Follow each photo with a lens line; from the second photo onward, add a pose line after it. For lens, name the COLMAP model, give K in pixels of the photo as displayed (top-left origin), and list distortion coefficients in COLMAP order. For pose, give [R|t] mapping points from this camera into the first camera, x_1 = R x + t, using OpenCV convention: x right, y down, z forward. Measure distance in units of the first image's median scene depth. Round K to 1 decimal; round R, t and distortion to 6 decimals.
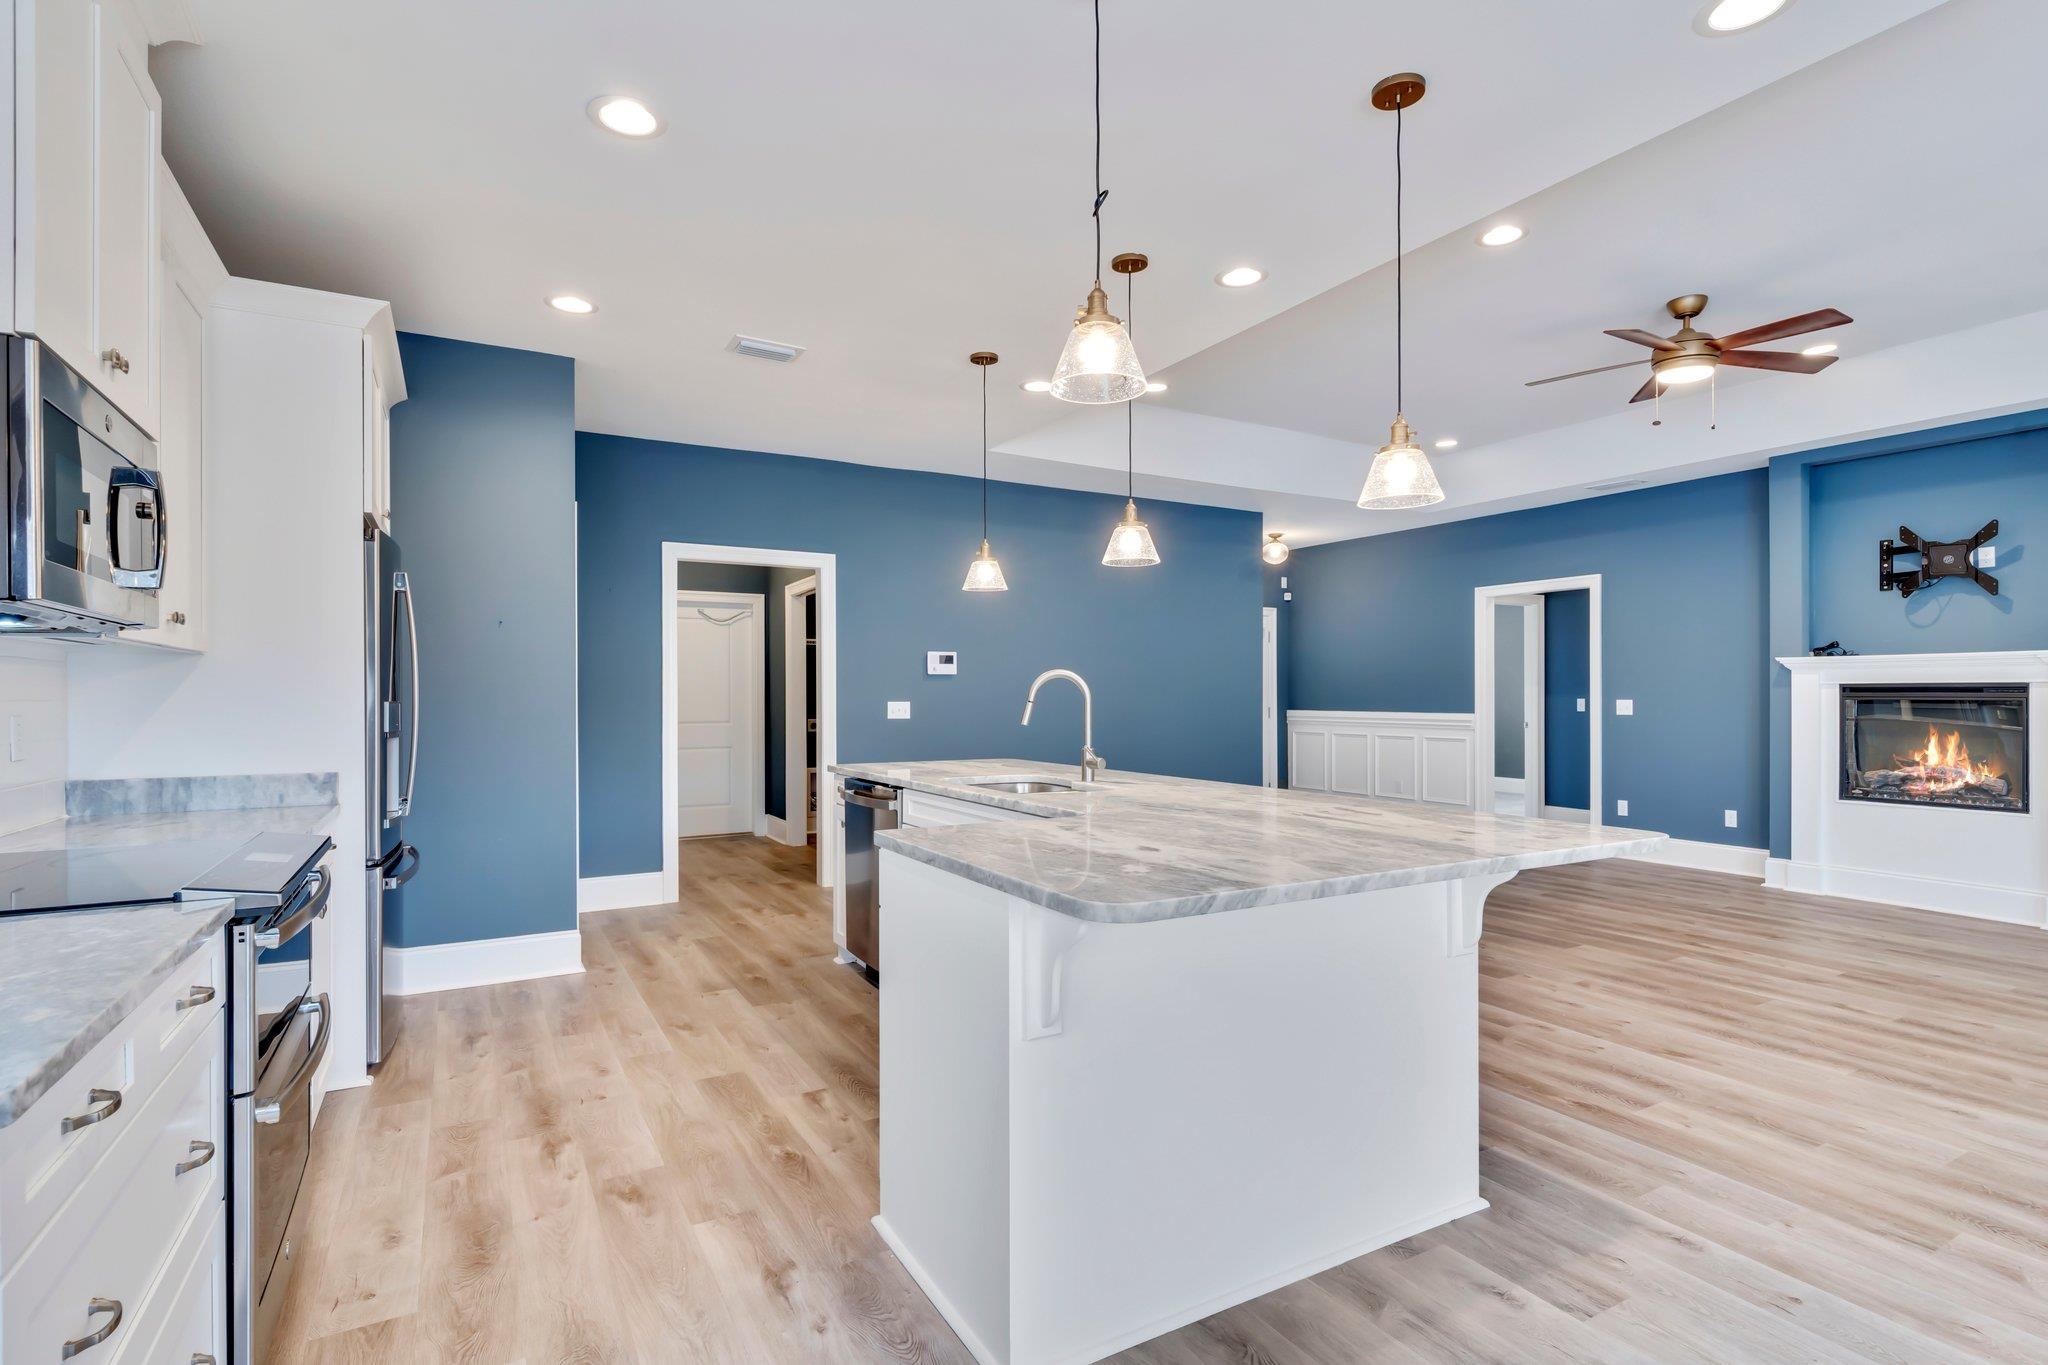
lens RADIAL K [[990.2, 0, 1023.3], [0, 990.2, 691.3], [0, 0, 1]] dist [0.004374, -0.000820]
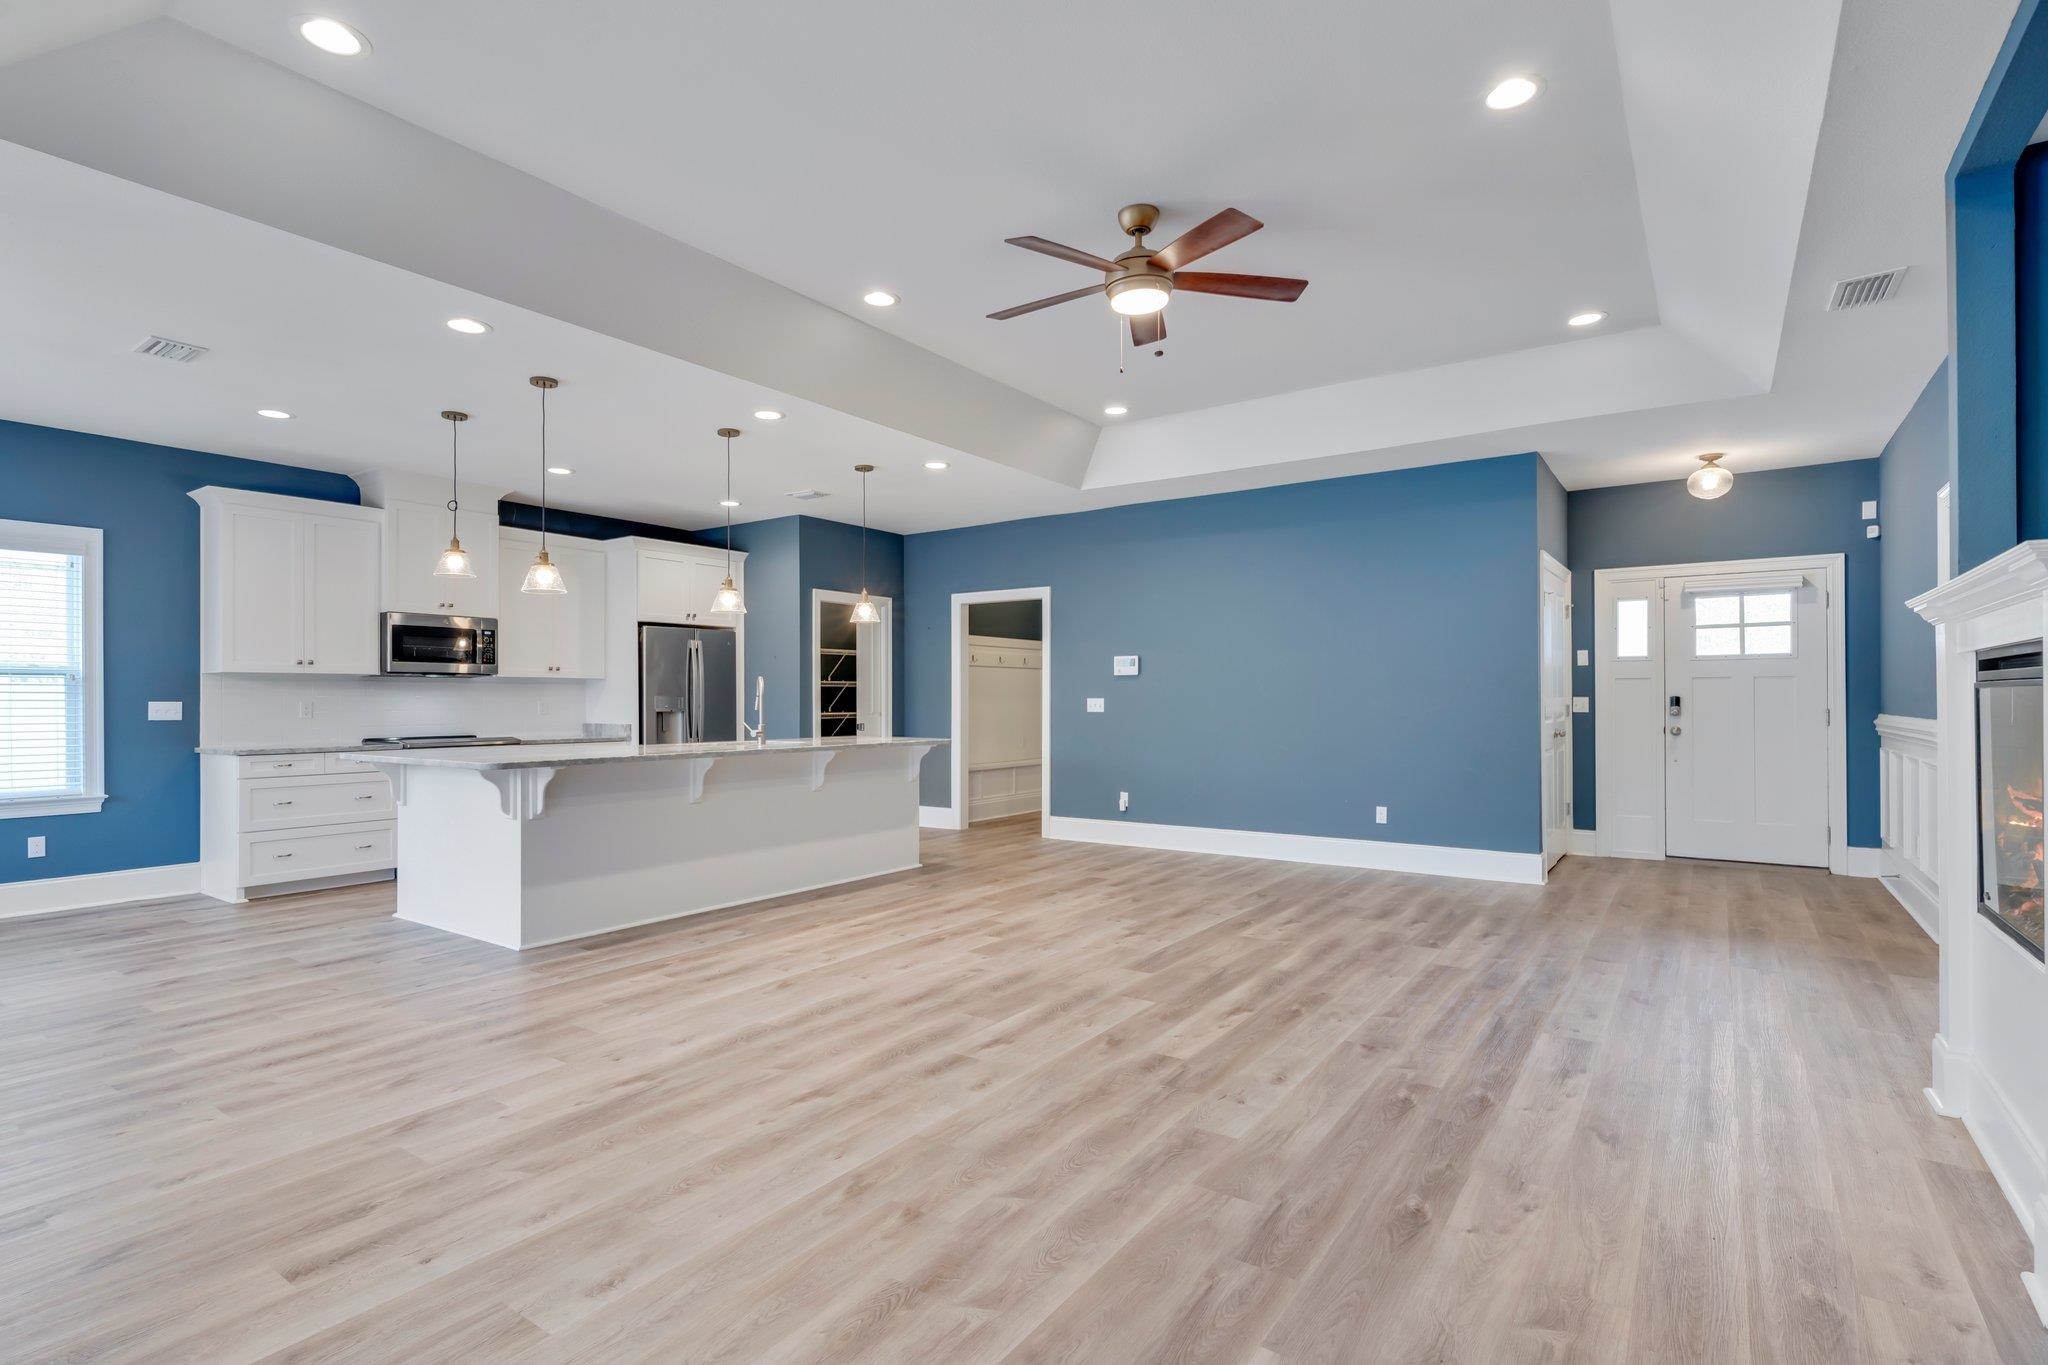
lens RADIAL K [[990.2, 0, 1006.2], [0, 990.2, 690.2], [0, 0, 1]] dist [0.004374, -0.000820]
pose [[0.419232, -0.009860, -0.907826, 1.155388], [0.005370, 0.999950, -0.008381, 0.012232], [0.907863, -0.001361, 0.419264, 0.459662]]
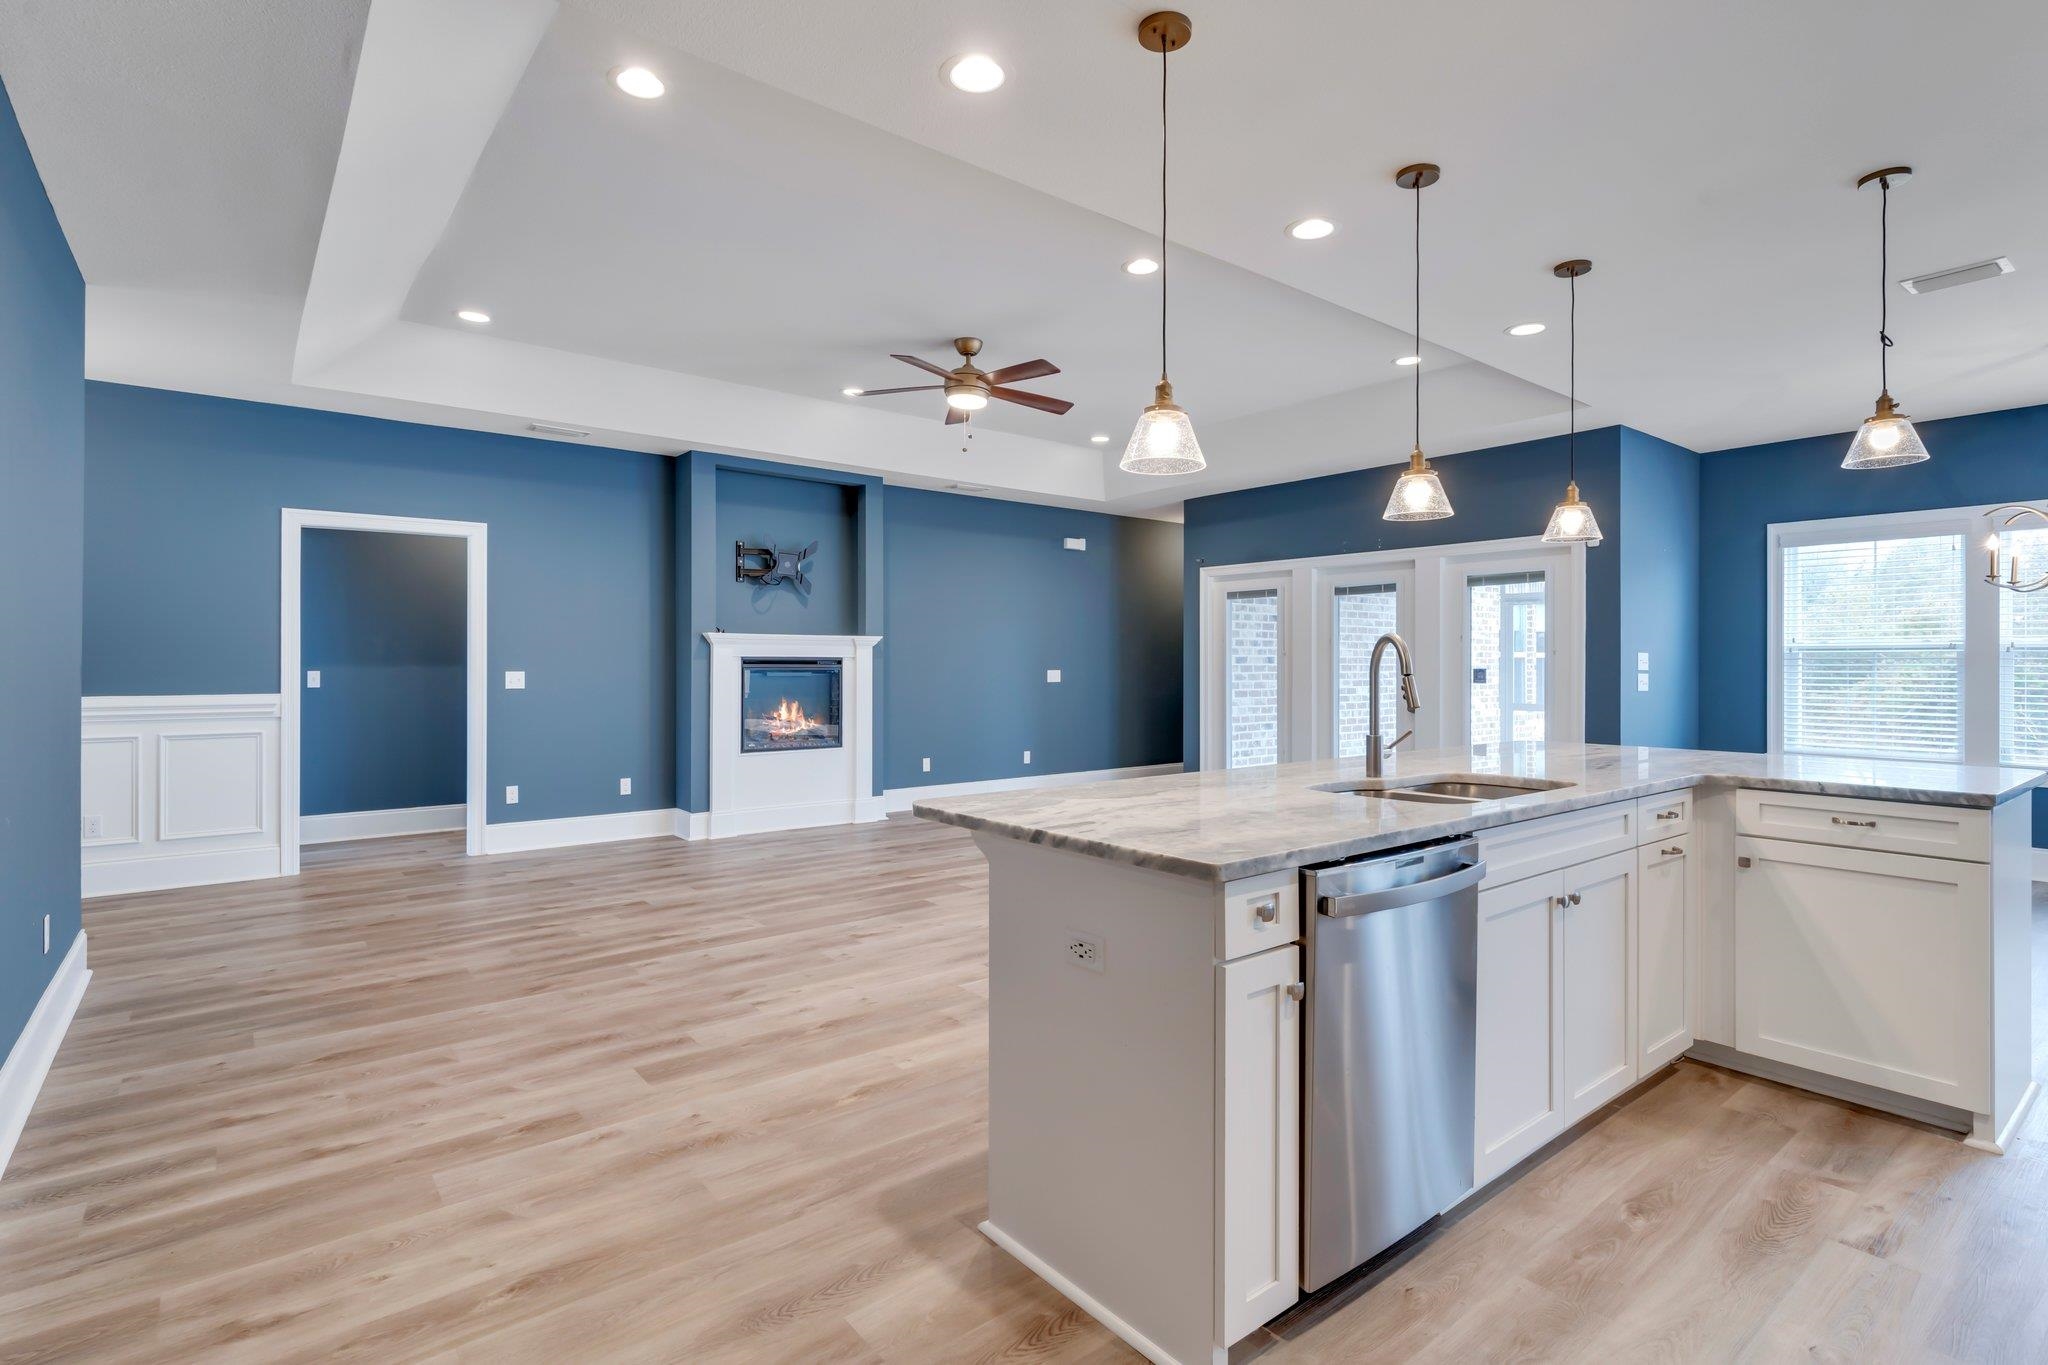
lens RADIAL K [[990.2, 0, 1012.3], [0, 990.2, 662.0], [0, 0, 1]] dist [0.004374, -0.000820]
pose [[-0.149072, 0.004305, 0.988817, -0.450737], [-0.004263, 0.999978, -0.004997, 0.003714], [-0.988817, -0.004960, -0.149050, 0.944726]]
